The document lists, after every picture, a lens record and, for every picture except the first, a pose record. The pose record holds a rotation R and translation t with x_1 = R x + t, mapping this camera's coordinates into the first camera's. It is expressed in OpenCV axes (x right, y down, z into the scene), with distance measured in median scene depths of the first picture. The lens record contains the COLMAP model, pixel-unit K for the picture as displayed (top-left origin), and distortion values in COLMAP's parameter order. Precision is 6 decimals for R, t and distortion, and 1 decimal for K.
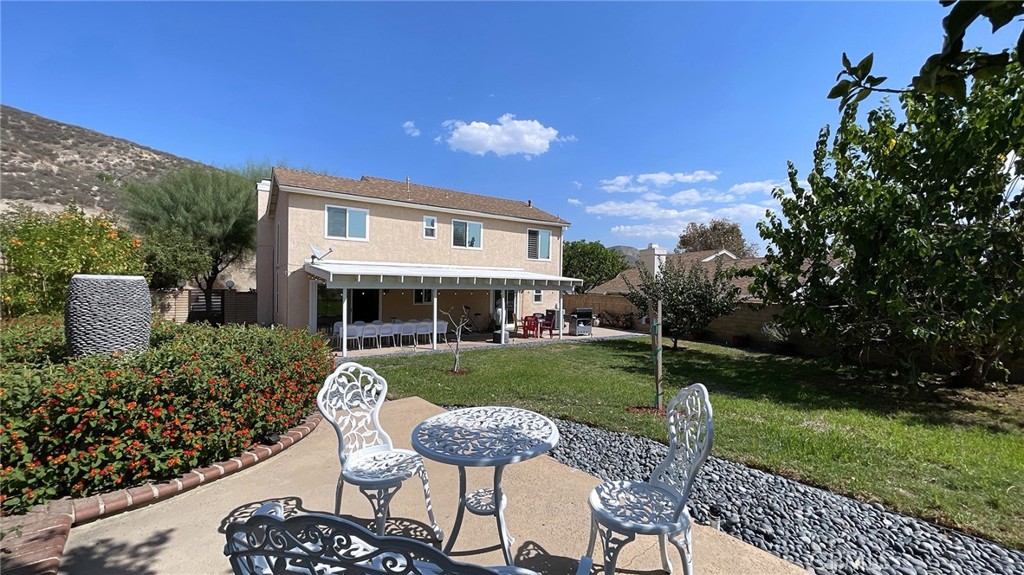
lens RADIAL K [[413.3, 0, 514.7], [0, 413.3, 290.2], [0, 0, 1]] dist [-0.000003, 0.000201]
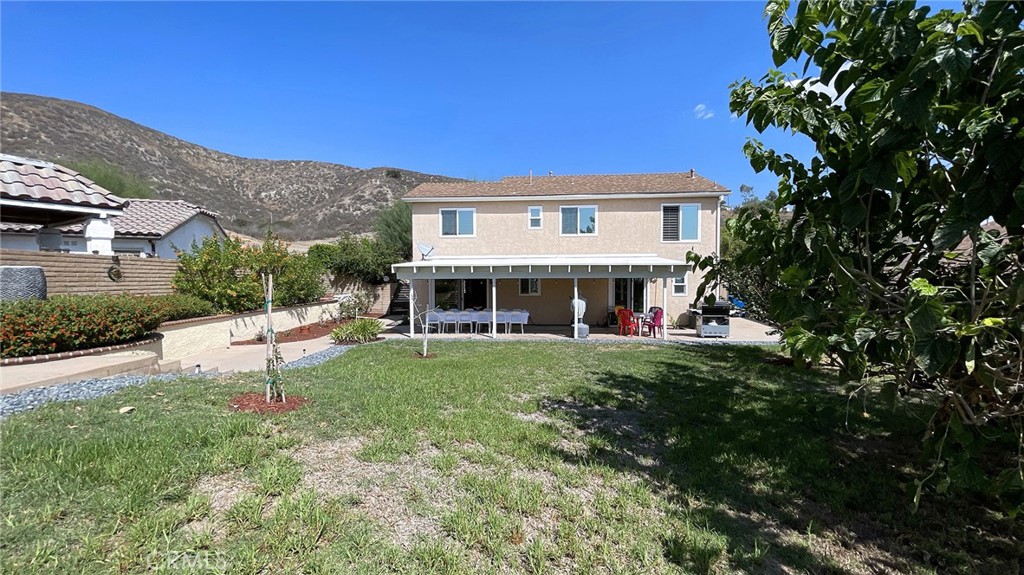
lens RADIAL K [[413.3, 0, 514.9], [0, 413.3, 283.1], [0, 0, 1]] dist [-0.000003, 0.000201]
pose [[0.774481, -0.016314, -0.632387, 0.415297], [0.014387, 0.999863, -0.008175, 0.014758], [0.632434, -0.002767, 0.774610, 0.212210]]
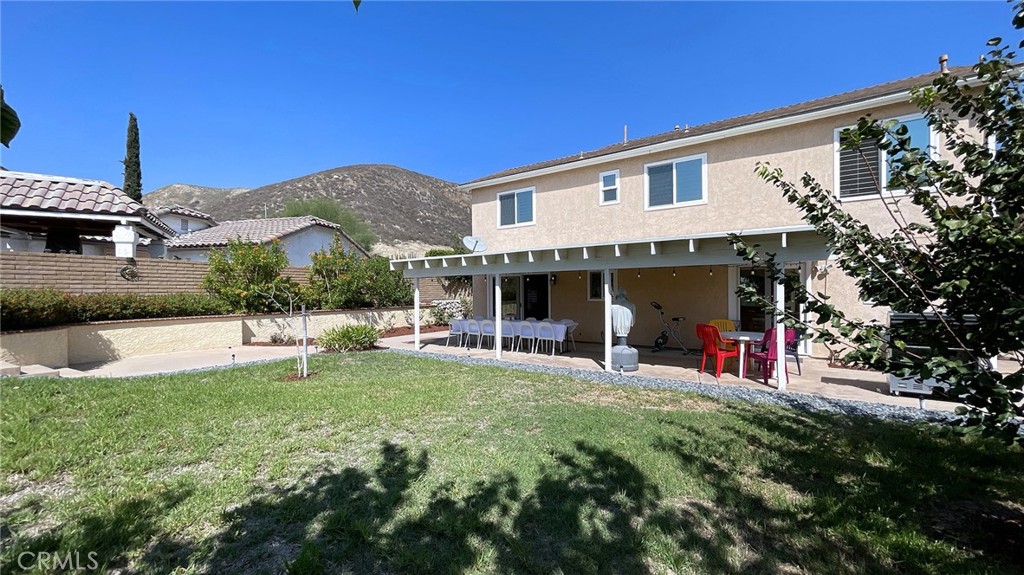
lens RADIAL K [[413.3, 0, 512.5], [0, 413.3, 291.7], [0, 0, 1]] dist [-0.000003, 0.000201]
pose [[0.326095, -0.024295, -0.945025, 0.417511], [0.009200, 0.999704, -0.022527, 0.037558], [0.945292, -0.001349, 0.326222, 0.674070]]
